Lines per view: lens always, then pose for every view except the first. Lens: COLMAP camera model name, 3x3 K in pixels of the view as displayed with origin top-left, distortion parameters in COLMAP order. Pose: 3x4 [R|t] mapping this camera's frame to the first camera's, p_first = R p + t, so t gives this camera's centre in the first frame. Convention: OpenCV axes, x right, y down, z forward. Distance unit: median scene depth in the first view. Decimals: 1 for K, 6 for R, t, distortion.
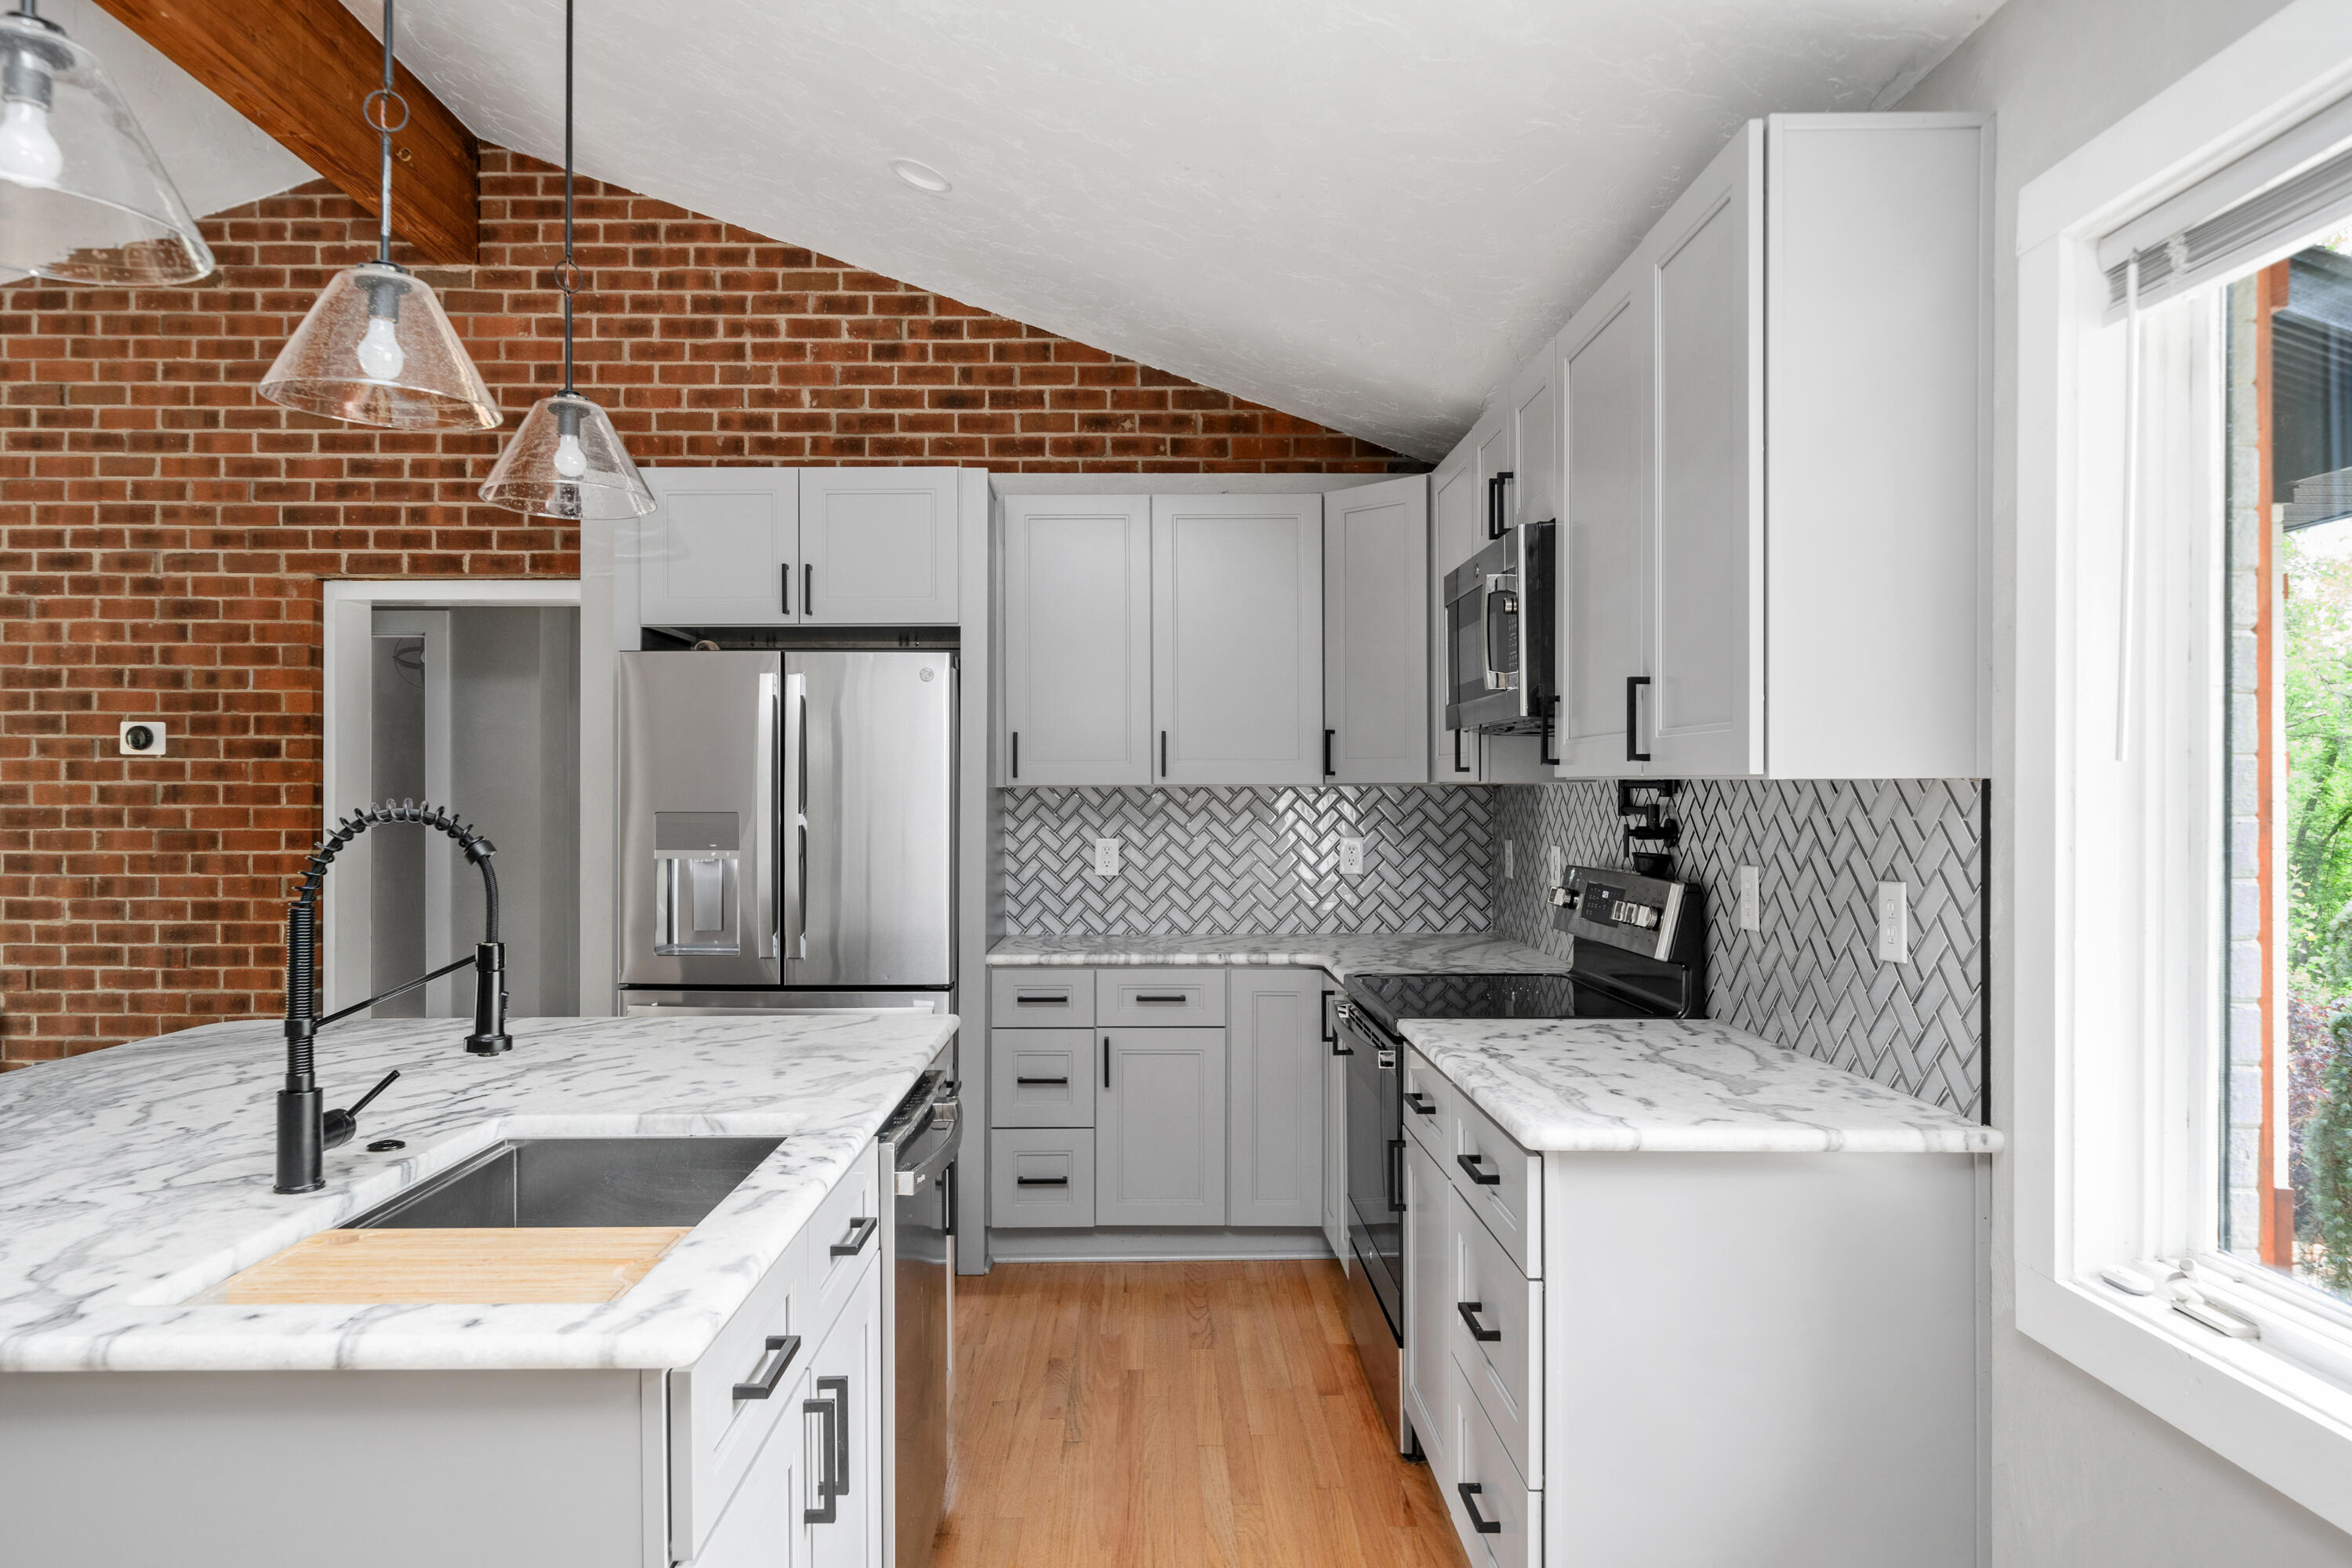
lens RADIAL K [[1506.5, 0, 1164.9], [0, 1506.5, 782.9], [0, 0, 1]] dist [0.002291, 0.001933]
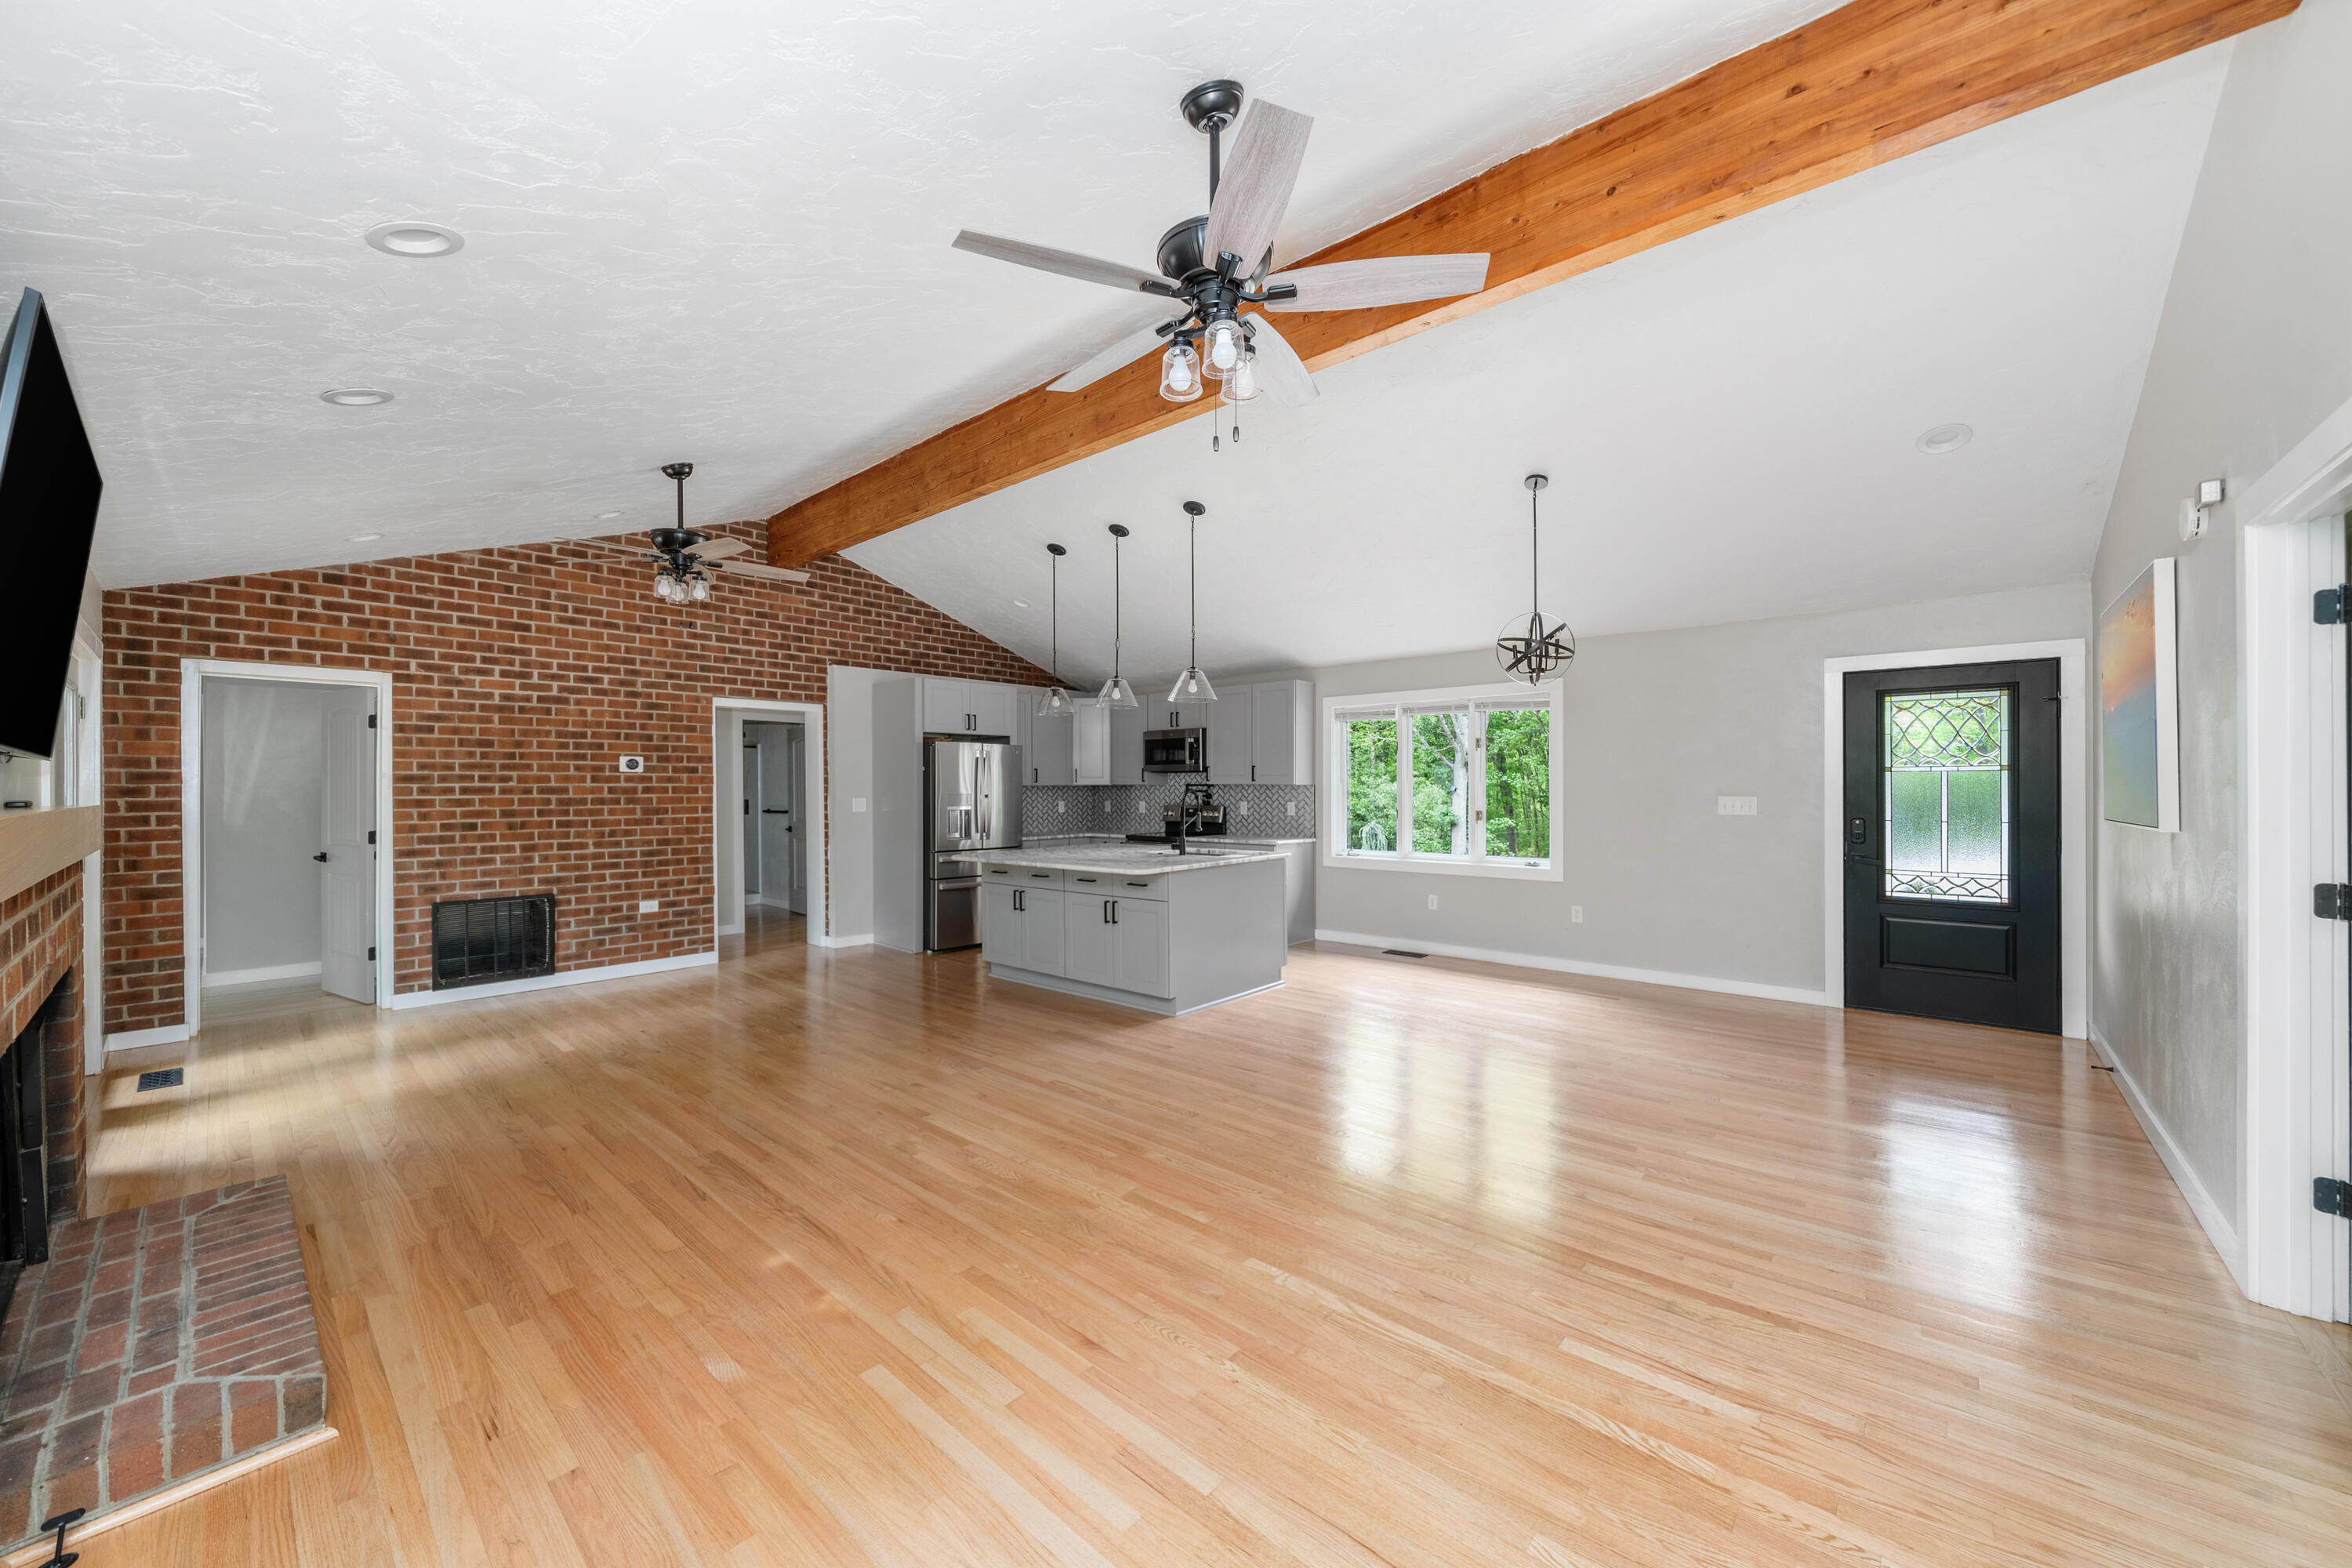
lens RADIAL K [[845.0, 0, 1178.0], [0, 845.0, 789.0], [0, 0, 1]] dist [0.000283, 0.000010]
pose [[0.674813, -0.001976, 0.737986, -1.039105], [0.002853, 0.999996, 0.000069, 0.008109], [-0.737984, 0.002059, 0.674816, -0.400445]]
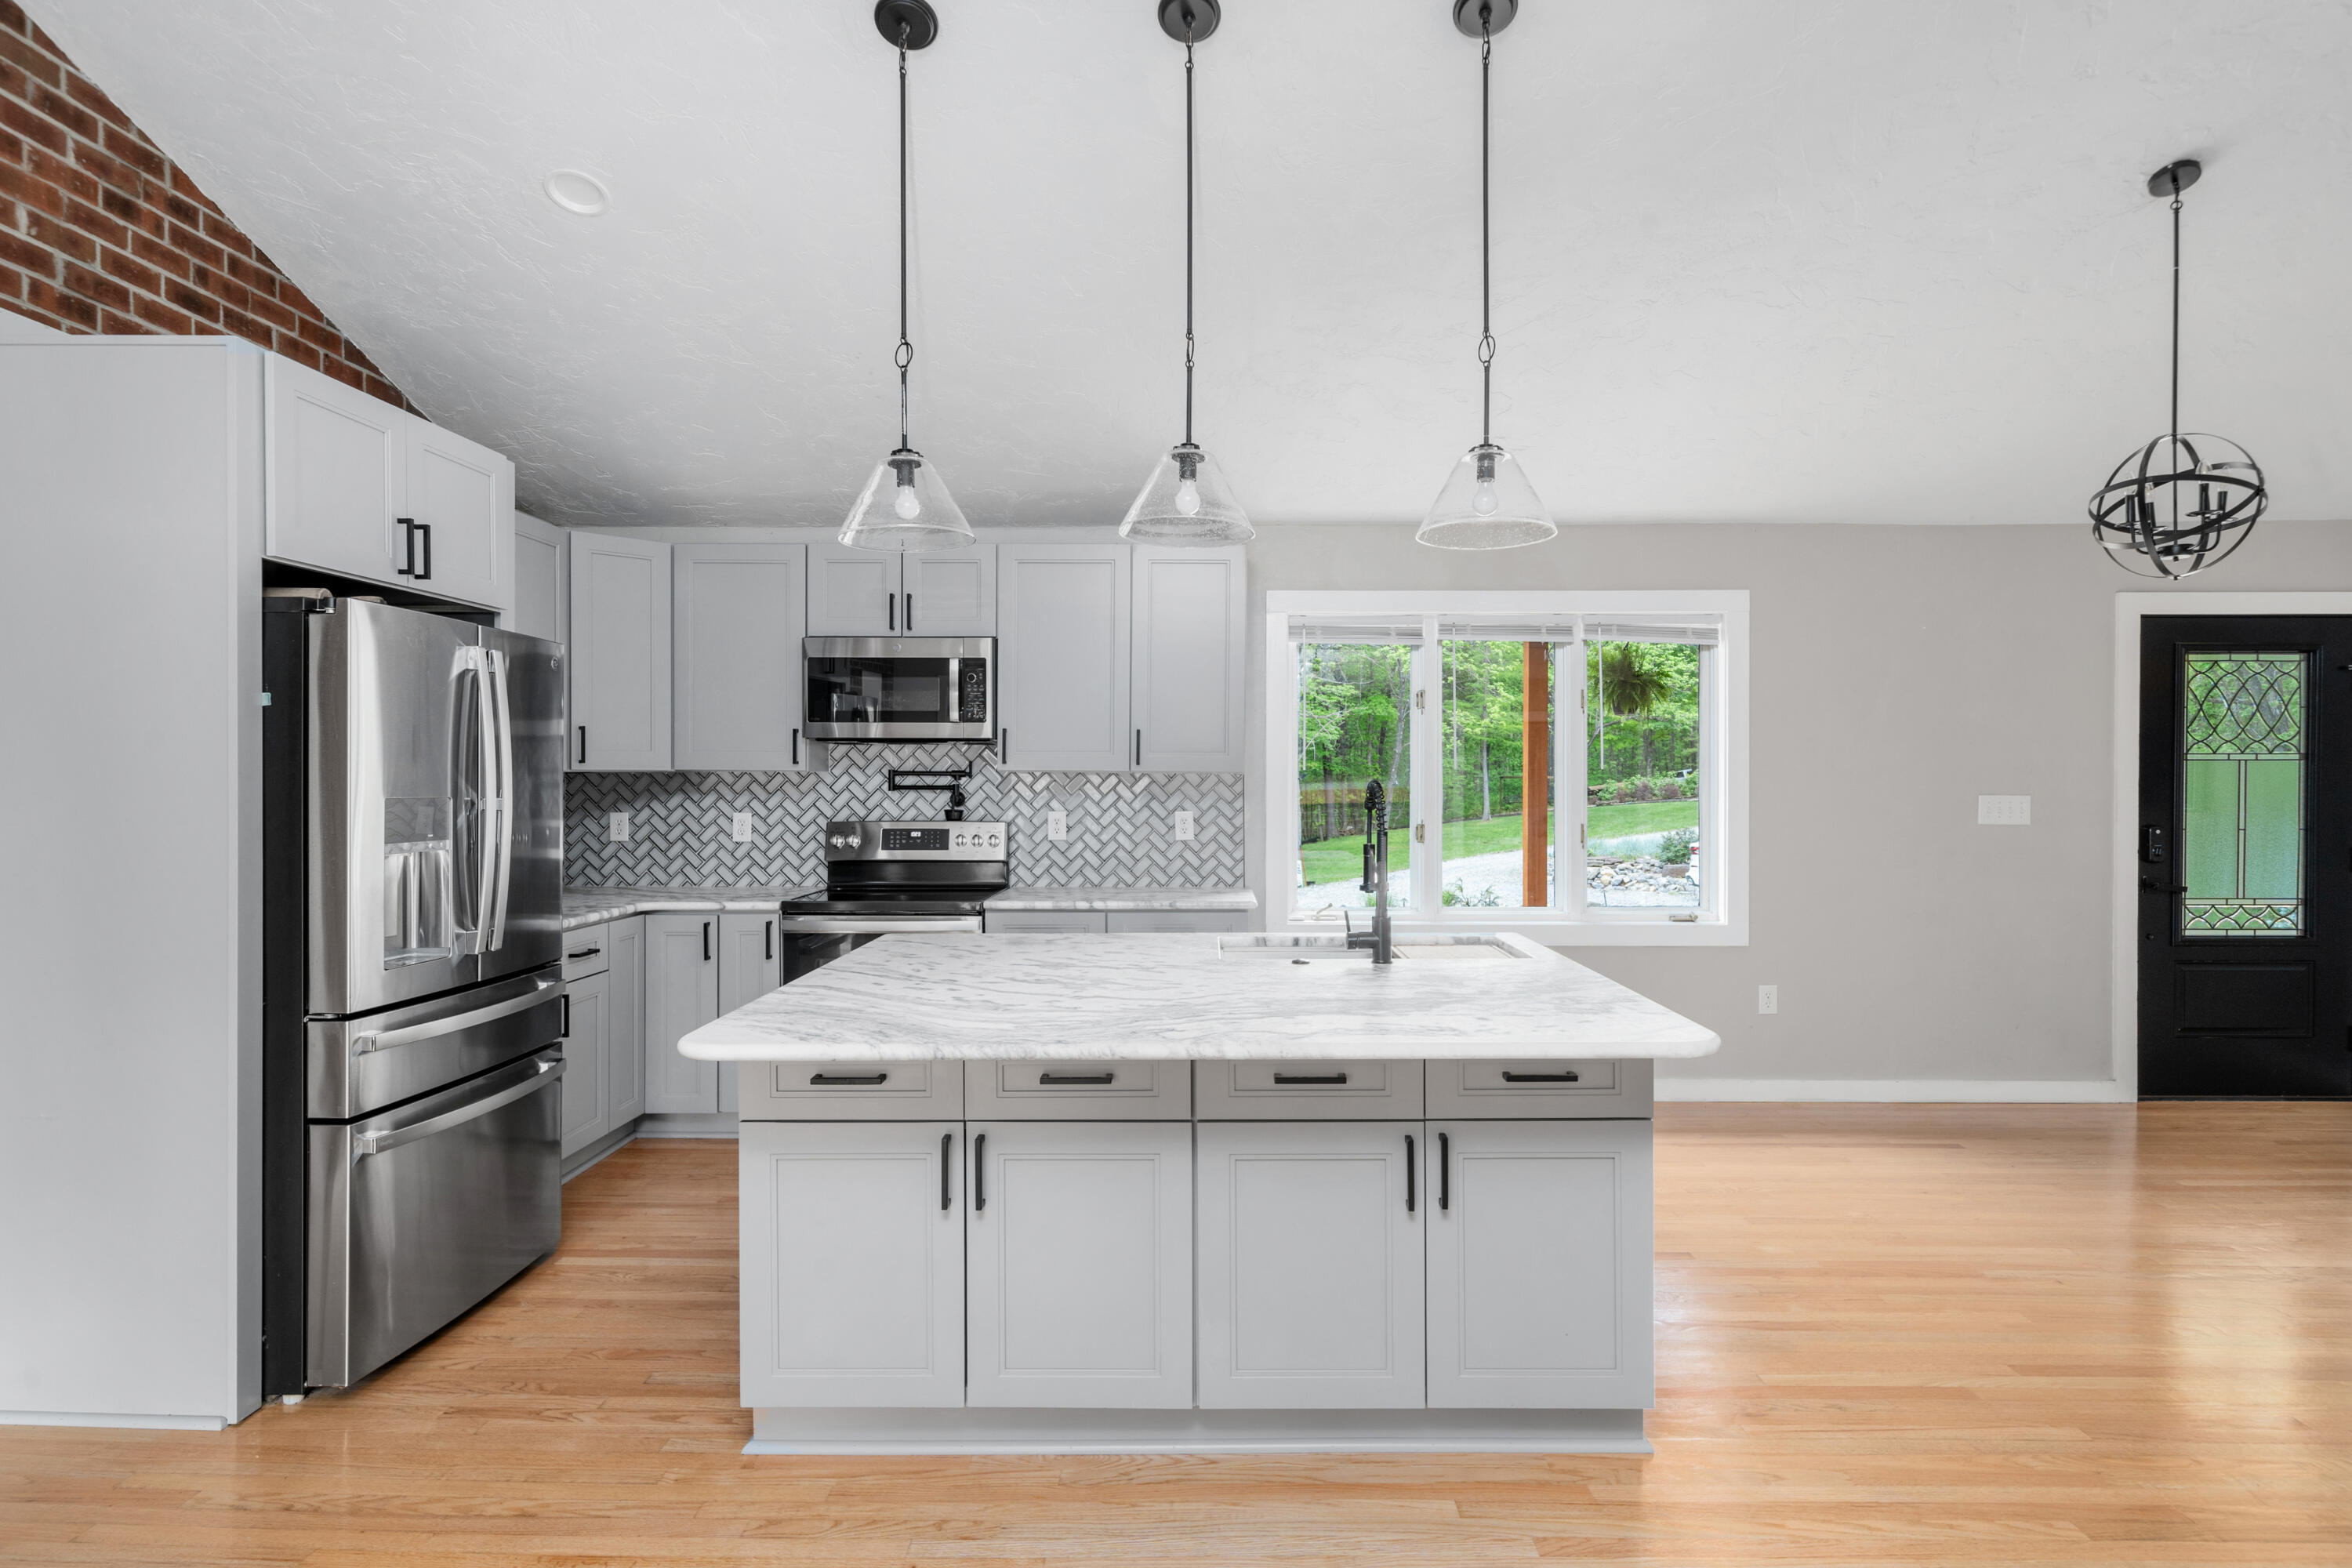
lens RADIAL K [[1243.7, 0, 1197.3], [0, 1243.7, 787.0], [0, 0, 1]] dist [-0.003690, 0.000525]
pose [[0.041477, 0.001109, 0.999139, -0.804470], [0.001282, 0.999999, -0.001164, 0.012896], [-0.999139, 0.001330, 0.041476, 0.429141]]
